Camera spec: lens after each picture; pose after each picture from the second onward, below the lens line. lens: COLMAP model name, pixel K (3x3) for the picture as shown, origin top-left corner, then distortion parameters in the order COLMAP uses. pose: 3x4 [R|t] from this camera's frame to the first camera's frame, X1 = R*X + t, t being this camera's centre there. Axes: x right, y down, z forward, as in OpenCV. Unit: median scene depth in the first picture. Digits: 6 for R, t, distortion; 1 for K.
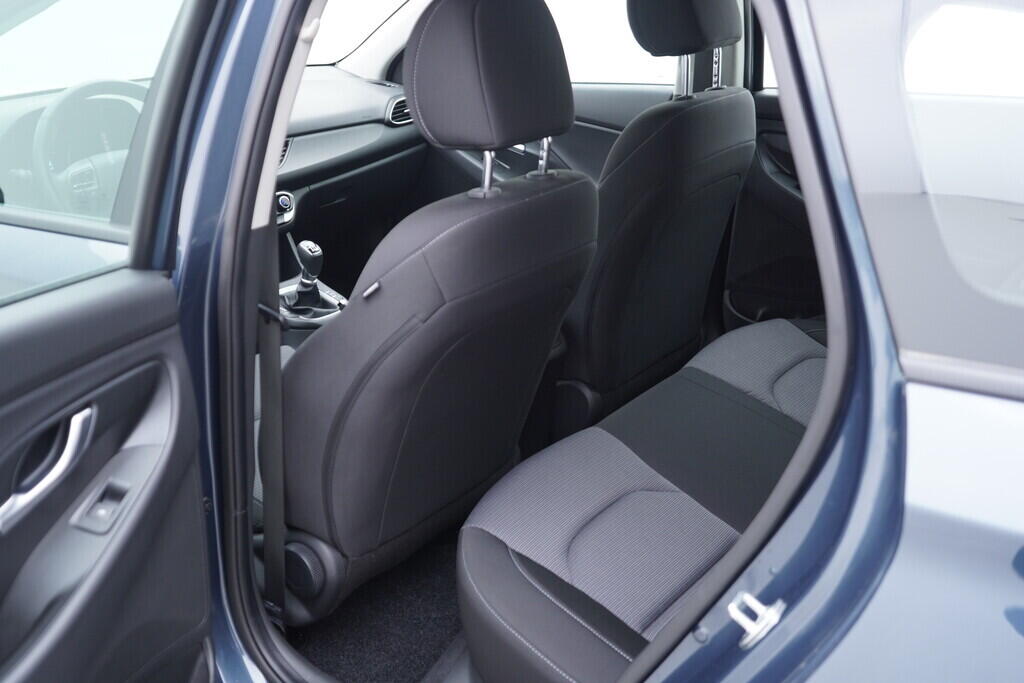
lens RADIAL K [[1082.6, 0, 509.8], [0, 1082.6, 344.5], [0, 0, 1]] dist [-0.014787, 0.000000]
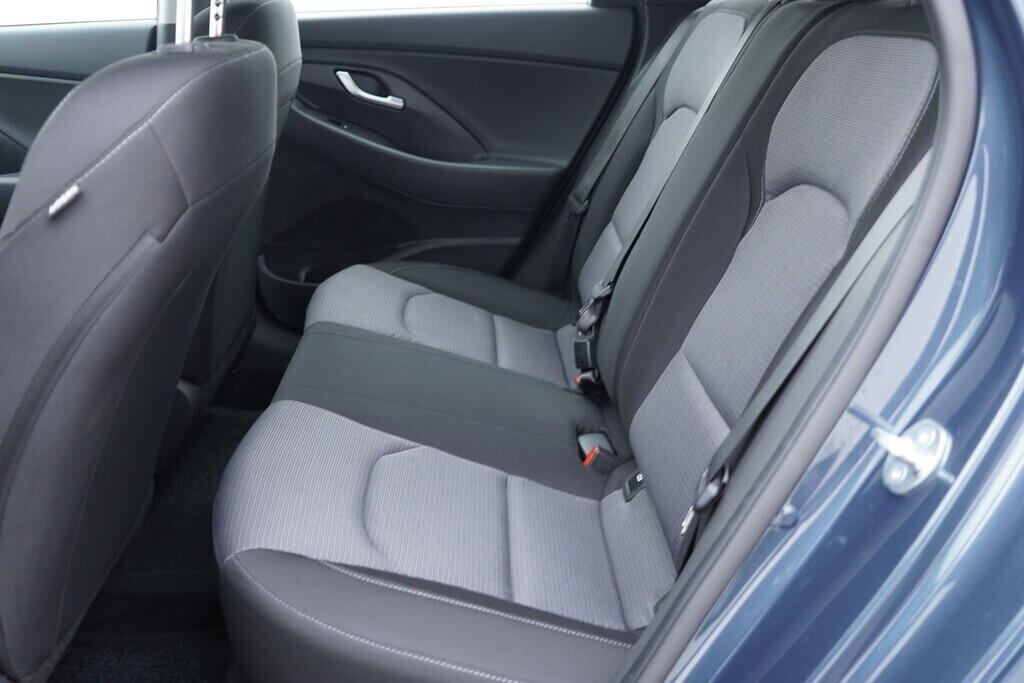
lens RADIAL K [[1082.6, 0, 514.3], [0, 1082.6, 345.9], [0, 0, 1]] dist [-0.014787, 0.000000]
pose [[0.756241, -0.190552, 0.625931, -0.328697], [0.221921, 0.974645, 0.028588, 0.066650], [-0.615508, 0.117288, 0.779355, 0.386005]]
